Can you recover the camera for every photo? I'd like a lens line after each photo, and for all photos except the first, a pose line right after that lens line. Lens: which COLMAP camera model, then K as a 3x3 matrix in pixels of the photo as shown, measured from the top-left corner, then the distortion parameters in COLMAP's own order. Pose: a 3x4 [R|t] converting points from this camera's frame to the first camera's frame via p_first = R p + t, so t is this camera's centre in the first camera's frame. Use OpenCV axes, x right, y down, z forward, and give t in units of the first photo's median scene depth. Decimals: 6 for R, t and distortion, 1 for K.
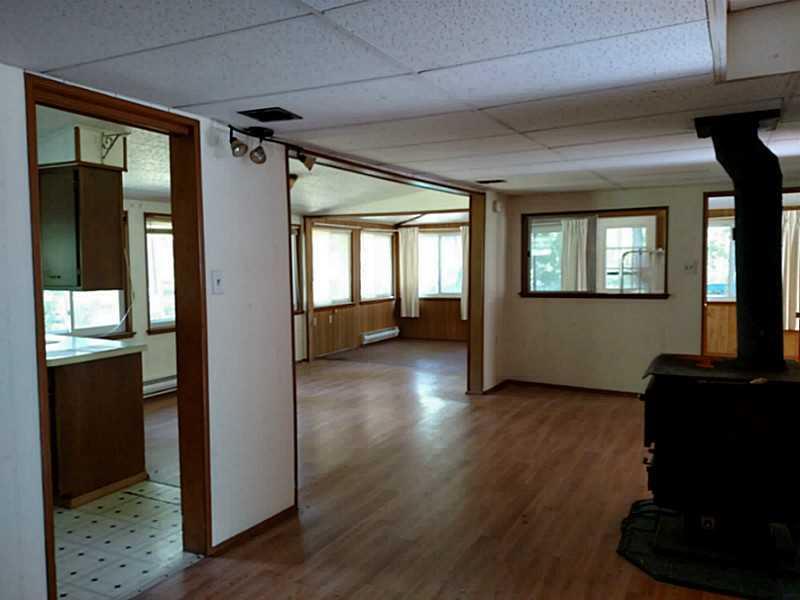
lens RADIAL K [[617.1, 0, 398.5], [0, 617.1, 295.6], [0, 0, 1]] dist [0.076309, -0.095992]
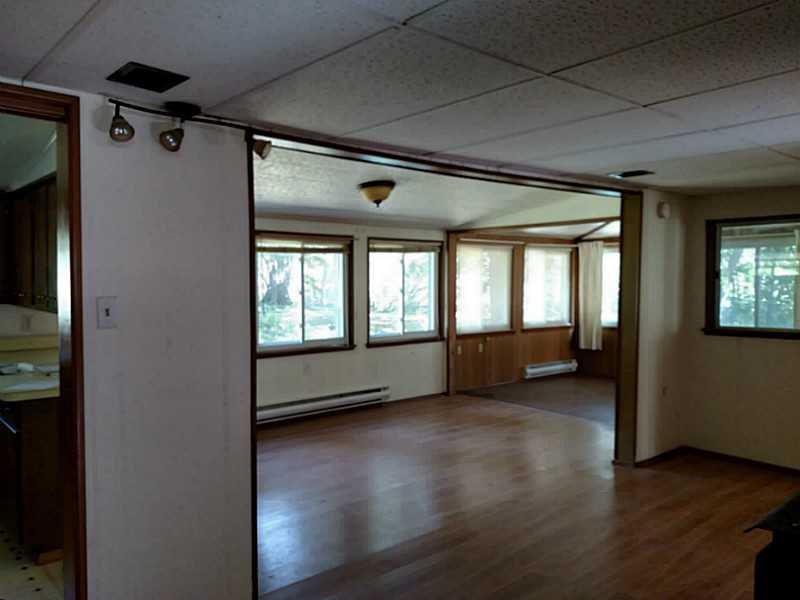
lens RADIAL K [[617.1, 0, 396.8], [0, 617.1, 302.5], [0, 0, 1]] dist [0.076309, -0.095992]
pose [[0.928945, 0.022606, -0.369527, 0.108071], [-0.029390, 0.999487, -0.012738, -0.012374], [0.369049, 0.022693, 0.929133, 0.153305]]
